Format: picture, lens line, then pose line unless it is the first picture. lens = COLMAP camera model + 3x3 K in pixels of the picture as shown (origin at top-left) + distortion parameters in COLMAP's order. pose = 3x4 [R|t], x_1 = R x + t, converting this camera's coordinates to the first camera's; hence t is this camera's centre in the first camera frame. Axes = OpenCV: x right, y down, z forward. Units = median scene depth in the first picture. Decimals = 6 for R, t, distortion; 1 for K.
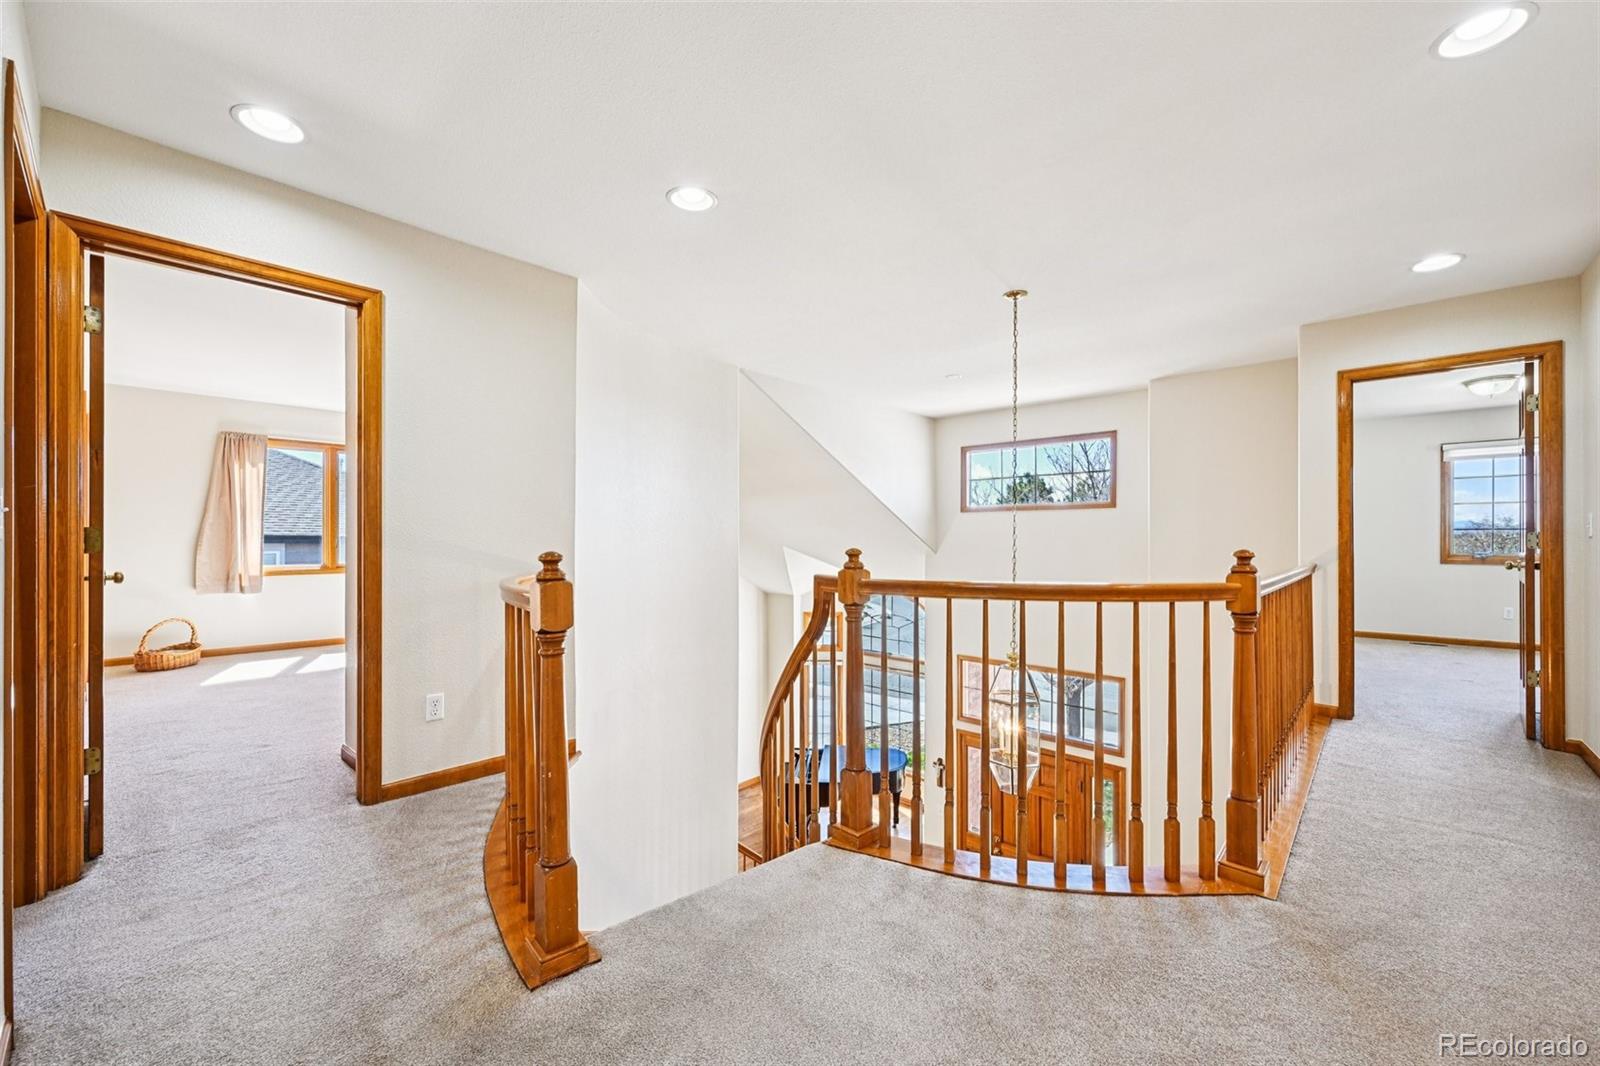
lens RADIAL K [[646.0, 0, 804.1], [0, 646.0, 536.3], [0, 0, 1]] dist [-0.002315, -0.000048]
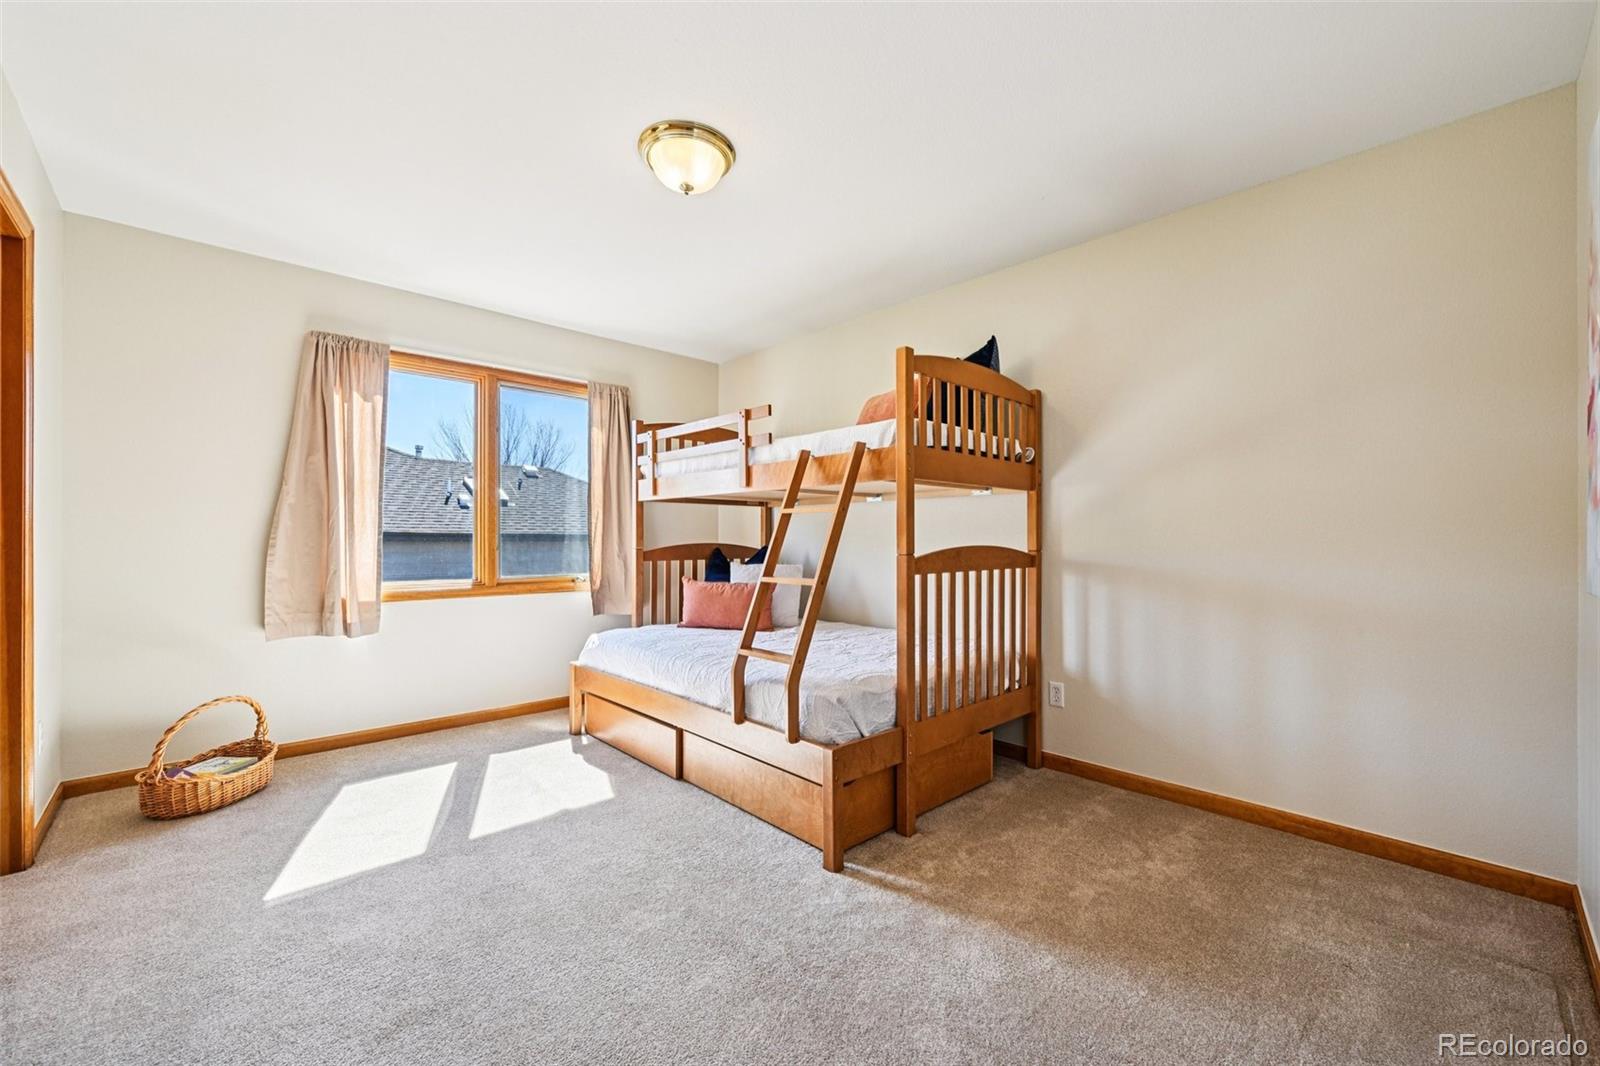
lens RADIAL K [[646.0, 0, 796.0], [0, 646.0, 535.0], [0, 0, 1]] dist [-0.002315, -0.000048]
pose [[0.997970, -0.007536, -0.063240, -0.469169], [0.006763, 0.999900, -0.012435, 0.014312], [0.063327, 0.011982, 0.997921, 0.493226]]
